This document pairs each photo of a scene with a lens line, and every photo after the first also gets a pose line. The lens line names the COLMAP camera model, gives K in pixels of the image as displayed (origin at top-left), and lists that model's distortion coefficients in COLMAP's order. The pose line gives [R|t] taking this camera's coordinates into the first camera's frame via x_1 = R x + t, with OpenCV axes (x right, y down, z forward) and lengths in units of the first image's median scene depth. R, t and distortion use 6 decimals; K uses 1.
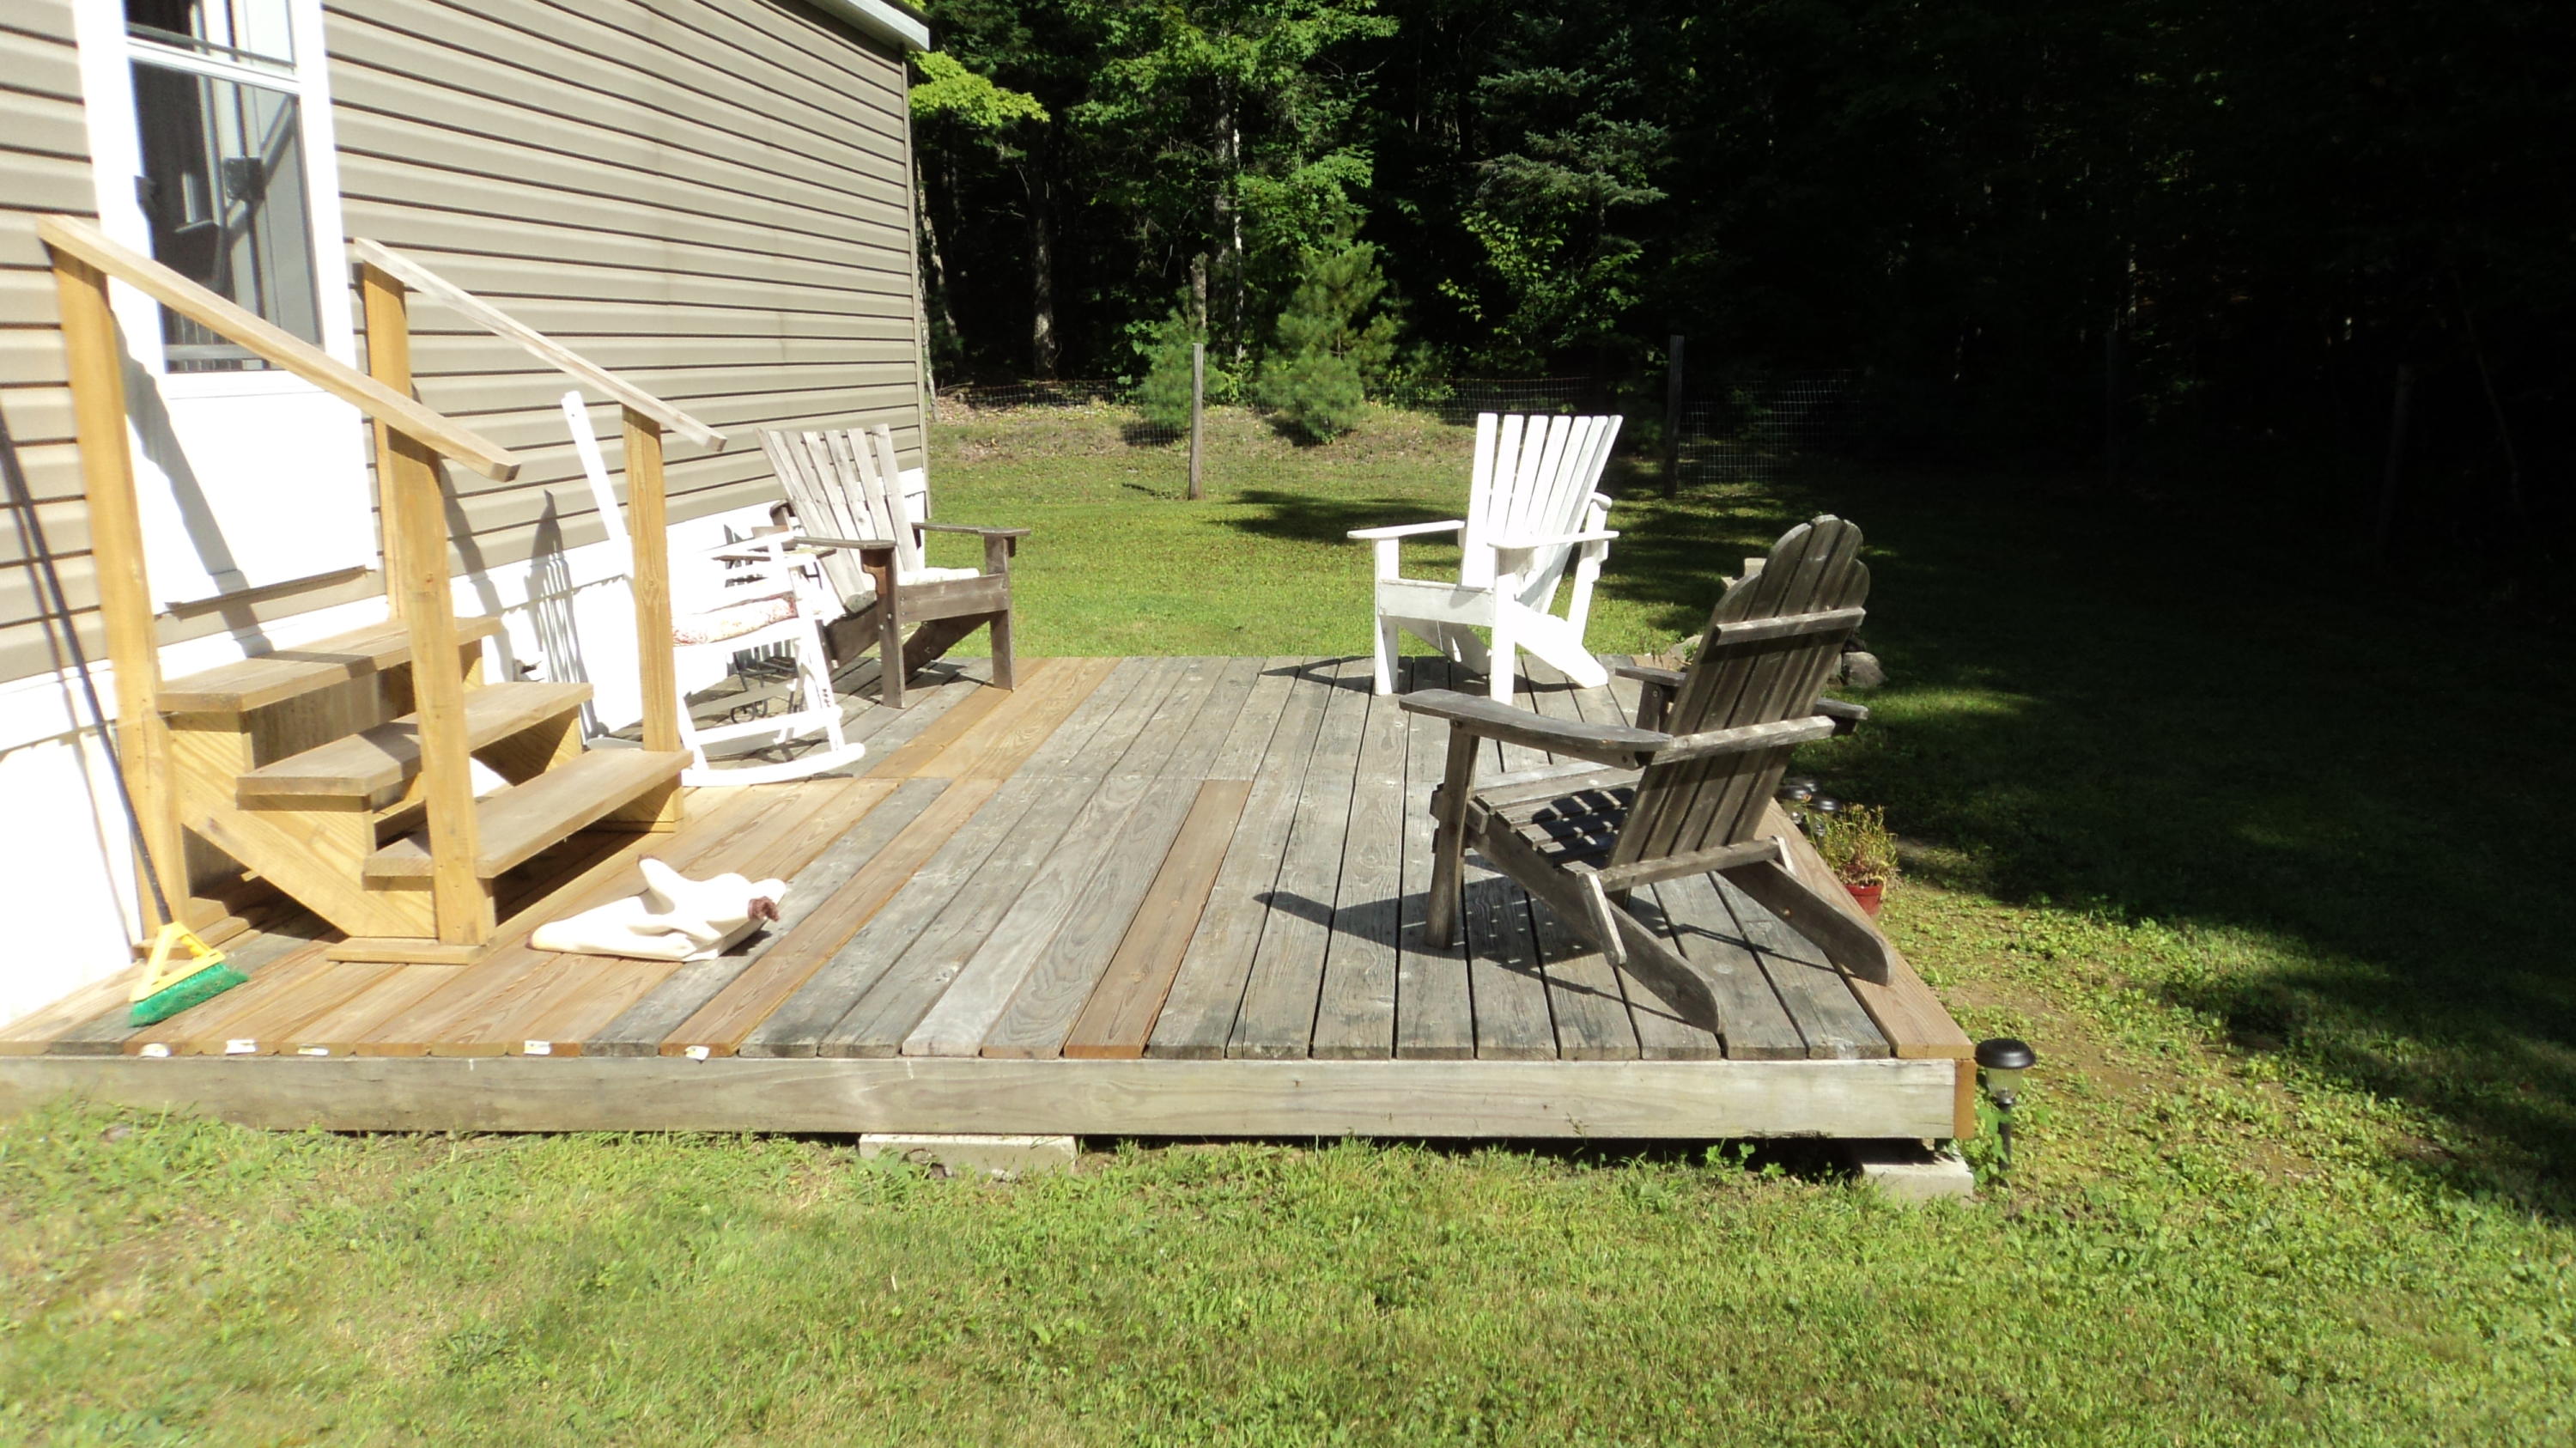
lens RADIAL K [[2056.4, 0, 1288.0], [0, 2056.4, 724.0], [0, 0, 1]] dist [-0.038249, 0.003026]
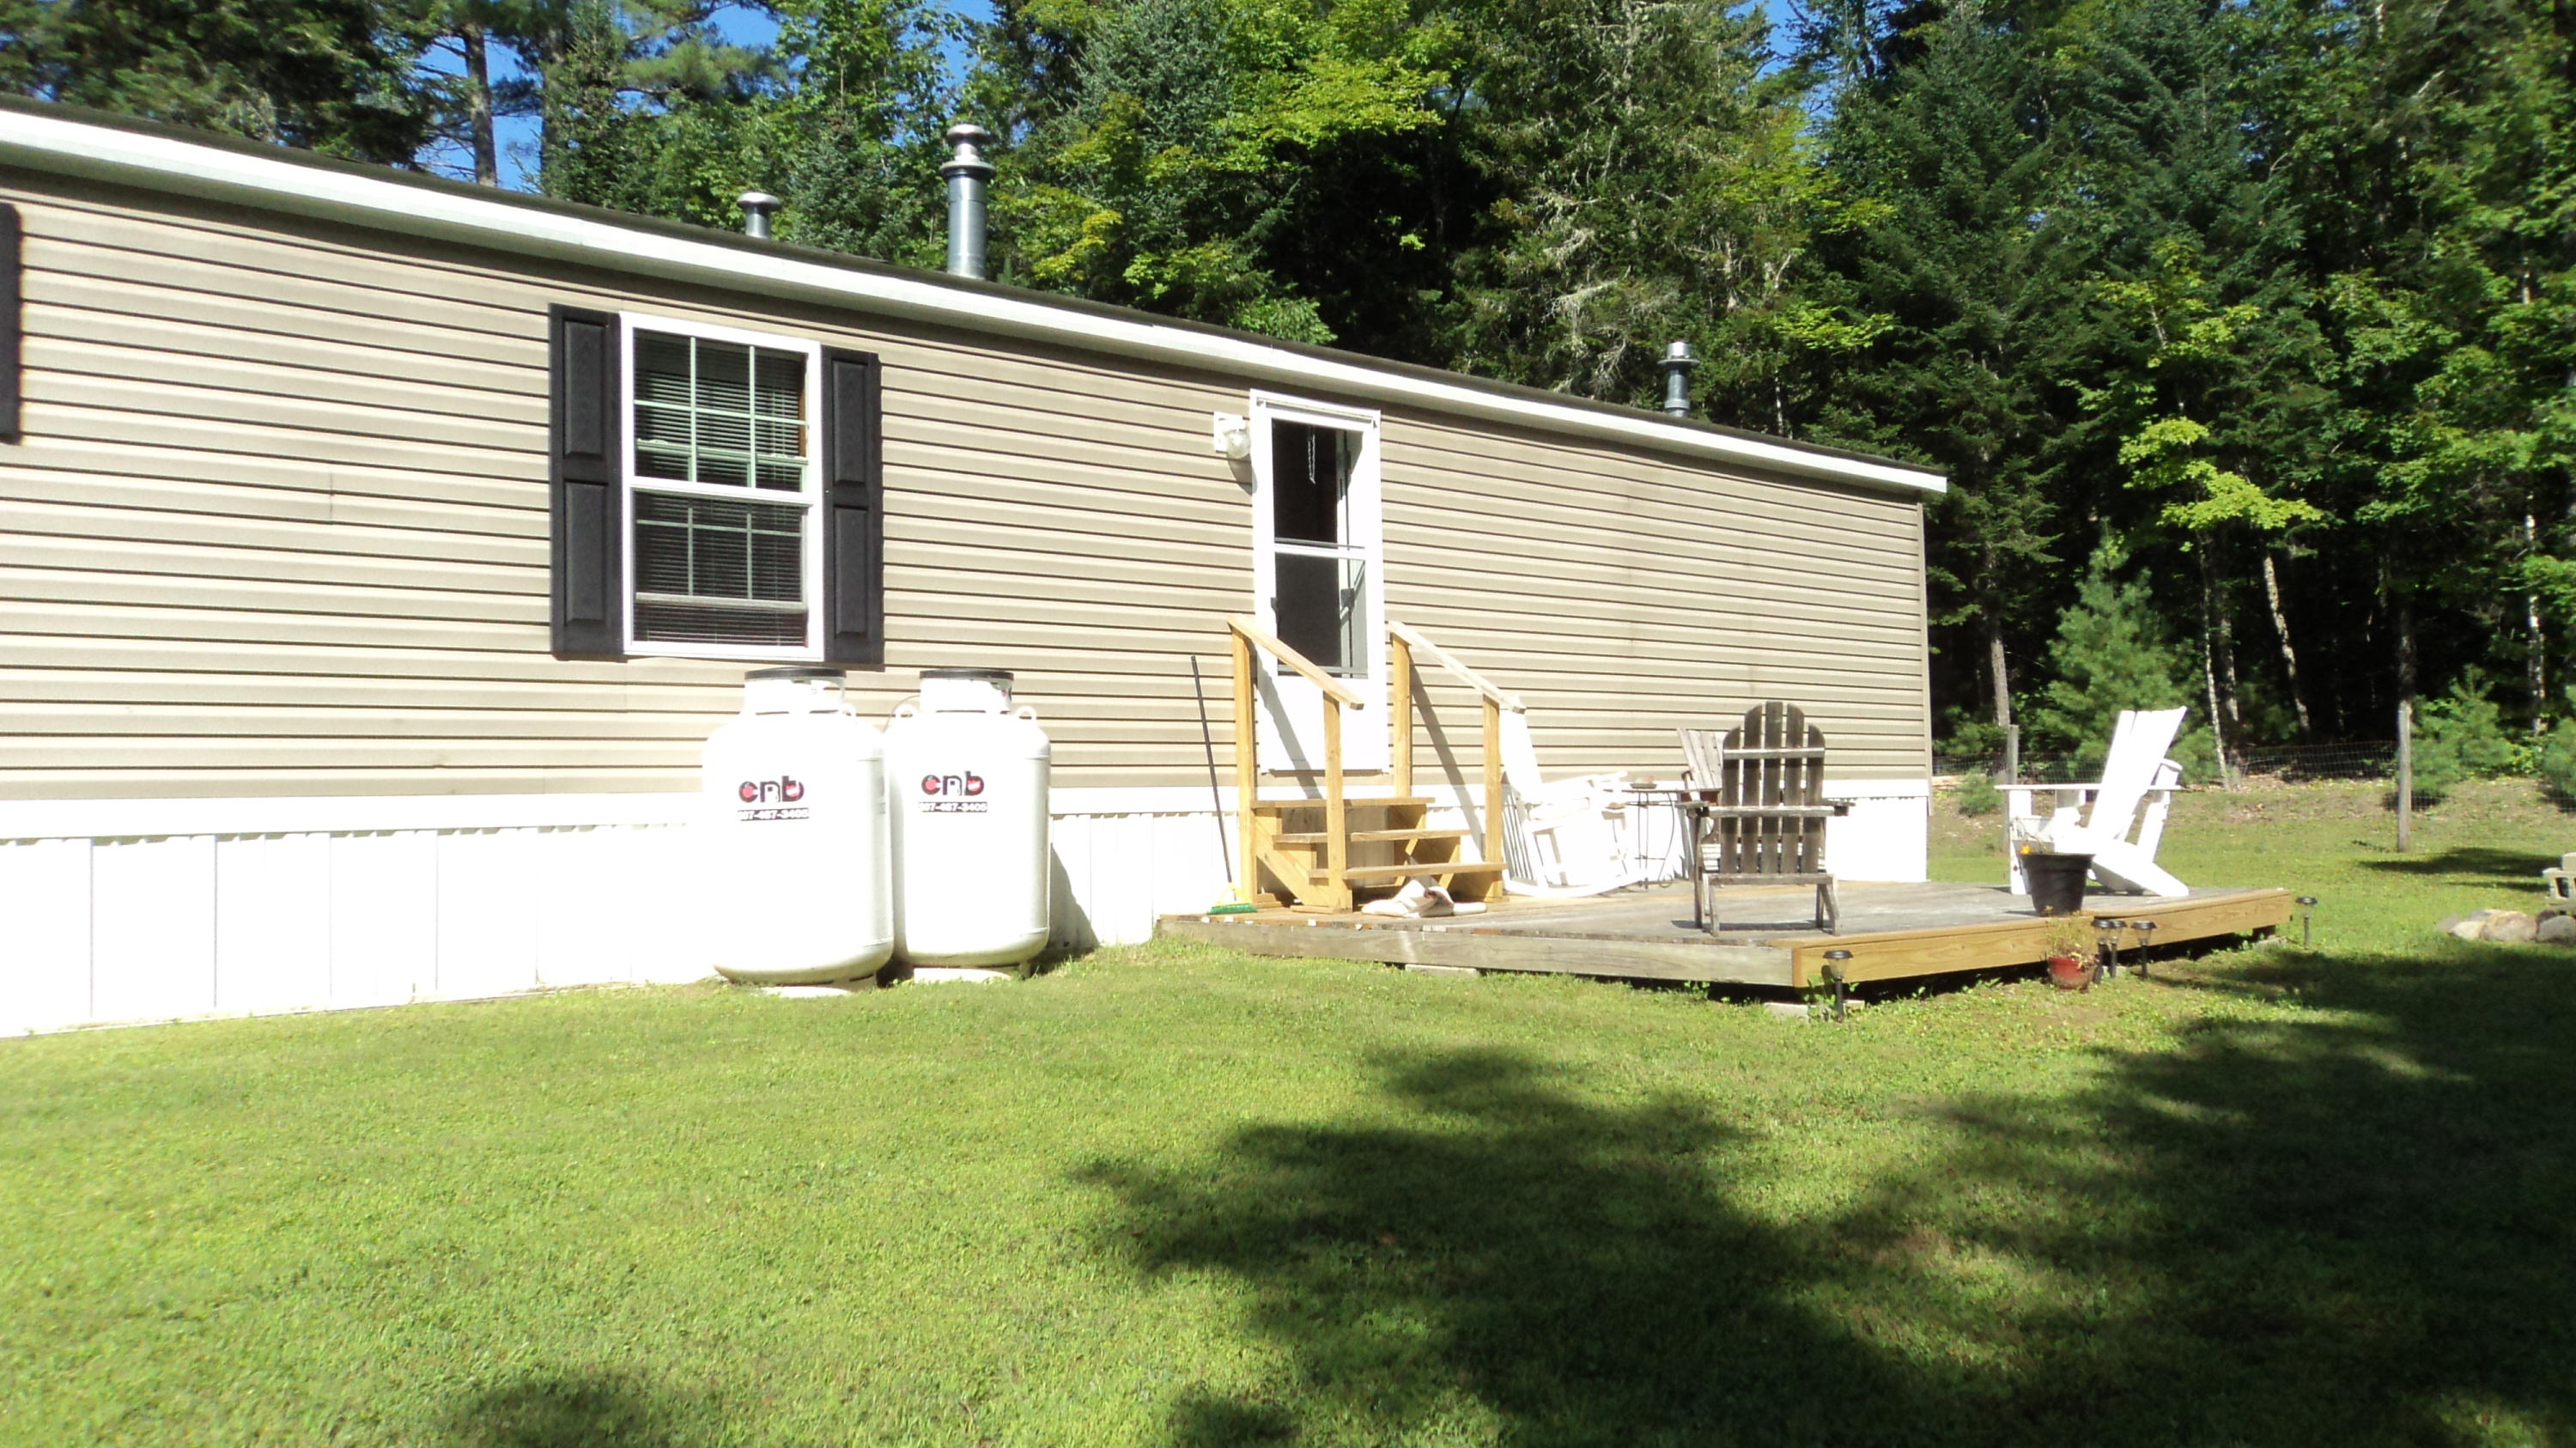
lens RADIAL K [[2056.4, 0, 1288.0], [0, 2056.4, 724.0], [0, 0, 1]] dist [-0.038249, 0.003026]
pose [[0.730400, -0.021358, -0.682686, 1.064355], [-0.118256, 0.980462, -0.157195, 0.253070], [0.672705, 0.195546, 0.713604, -0.693274]]
